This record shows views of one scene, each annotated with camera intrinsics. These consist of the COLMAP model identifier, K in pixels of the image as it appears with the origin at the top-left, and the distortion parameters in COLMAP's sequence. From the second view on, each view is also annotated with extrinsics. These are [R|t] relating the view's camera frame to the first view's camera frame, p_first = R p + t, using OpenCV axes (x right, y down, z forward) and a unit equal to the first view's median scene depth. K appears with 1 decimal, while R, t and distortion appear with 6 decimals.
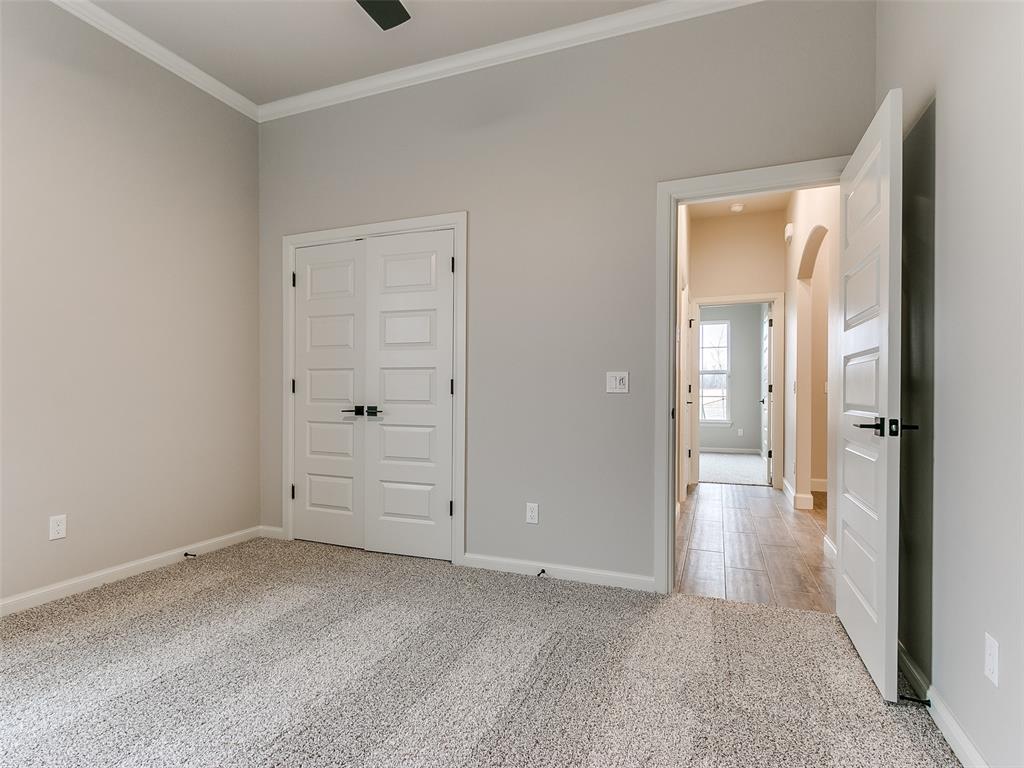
lens RADIAL K [[535.3, 0, 504.2], [0, 535.3, 394.0], [0, 0, 1]] dist [0.014104, 0.000078]
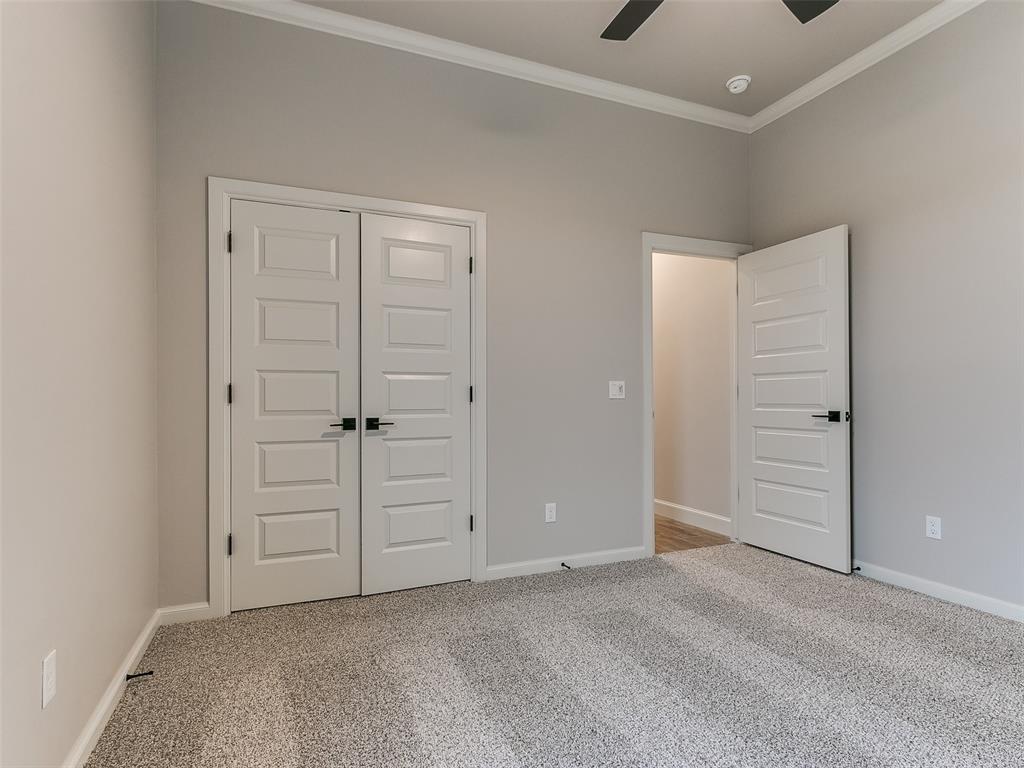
lens RADIAL K [[525.3, 0, 511.0], [0, 525.3, 393.8], [0, 0, 1]] dist [0.013475, 0.000283]
pose [[0.722896, -0.002793, 0.690951, -0.653430], [0.011253, 0.999907, -0.007731, -0.005663], [-0.690865, 0.013364, 0.722860, 0.267694]]
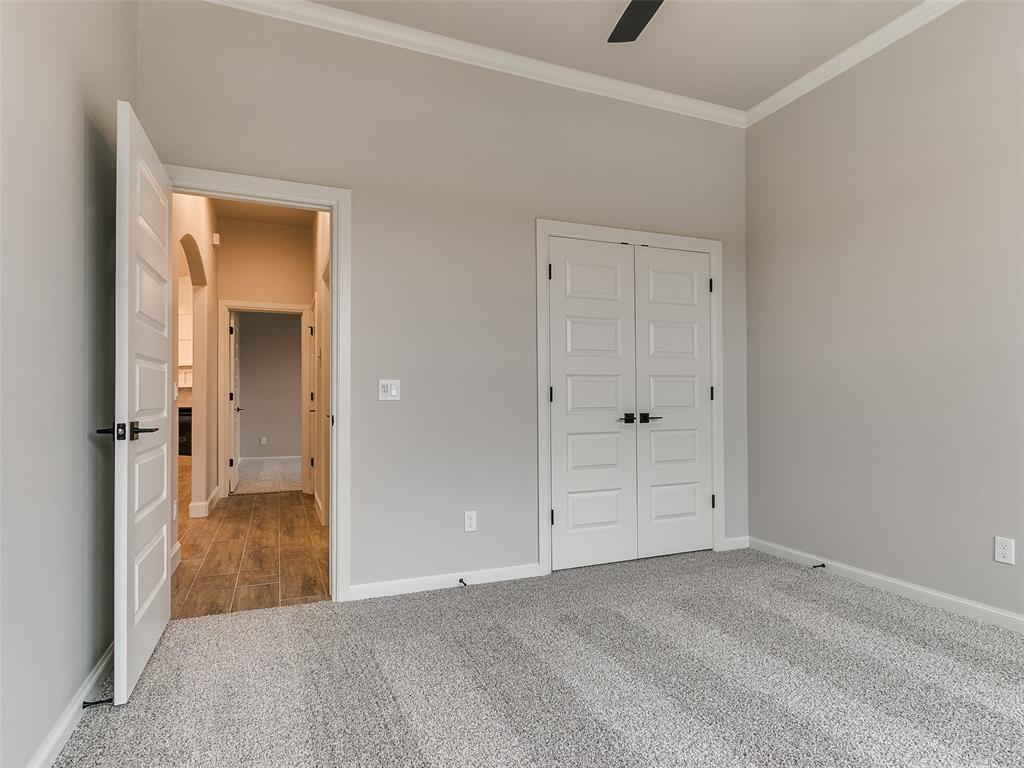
lens RADIAL K [[535.3, 0, 504.2], [0, 535.3, 394.0], [0, 0, 1]] dist [0.014104, 0.000078]
pose [[0.713446, -0.006318, 0.700682, -1.137929], [0.016326, 0.999838, -0.007609, -0.009607], [-0.700520, 0.016868, 0.713433, 0.471939]]
